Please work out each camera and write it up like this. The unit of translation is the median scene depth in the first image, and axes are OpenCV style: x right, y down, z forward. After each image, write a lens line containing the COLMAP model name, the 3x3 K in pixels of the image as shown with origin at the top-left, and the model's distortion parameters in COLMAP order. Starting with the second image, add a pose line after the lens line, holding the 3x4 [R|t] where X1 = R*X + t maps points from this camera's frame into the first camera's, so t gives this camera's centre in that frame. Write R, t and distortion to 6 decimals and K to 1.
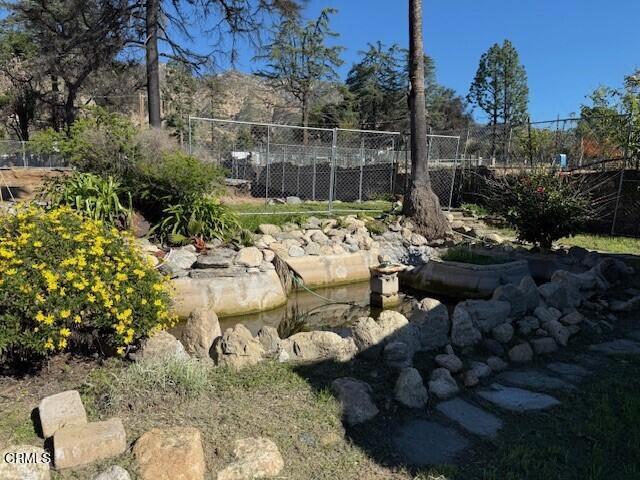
lens RADIAL K [[451.4, 0, 320.0], [0, 451.4, 240.0], [0, 0, 1]] dist [0.024528, -0.002161]
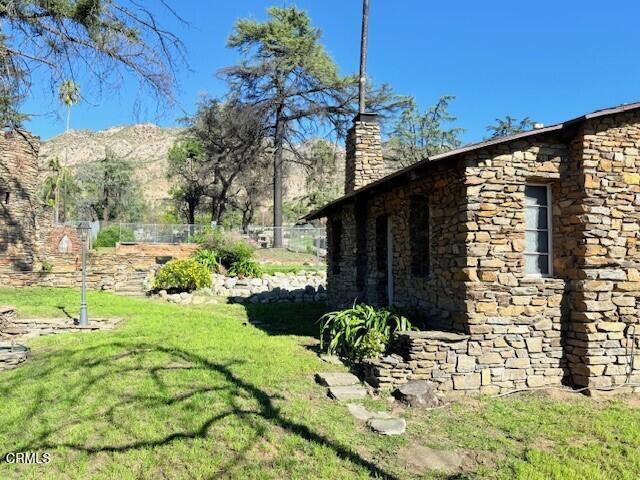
lens RADIAL K [[504.1, 0, 322.5], [0, 504.1, 242.6], [0, 0, 1]] dist [0.115801, -0.176957]
pose [[0.950865, -0.001974, -0.309600, 0.113033], [-0.045841, 0.988060, -0.147089, 0.023052], [0.306193, 0.154054, 0.939422, -0.168562]]
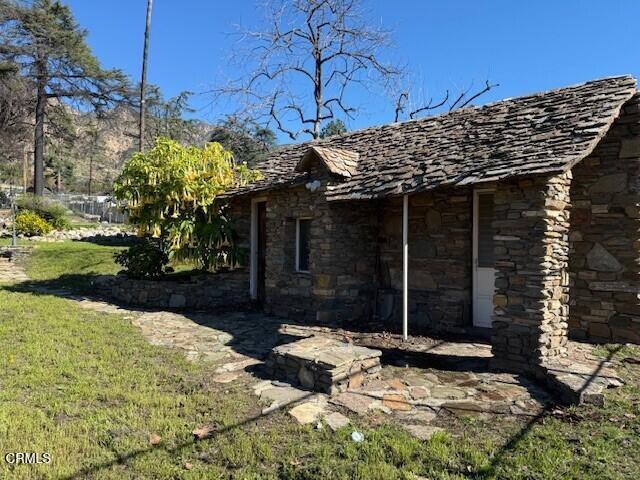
lens RADIAL K [[451.4, 0, 320.0], [0, 451.4, 240.0], [0, 0, 1]] dist [0.024528, -0.002161]
pose [[0.974076, 0.018994, 0.225422, 0.106890], [0.002674, 0.995433, -0.095430, 0.048338], [-0.226205, 0.093559, 0.969576, -0.327248]]
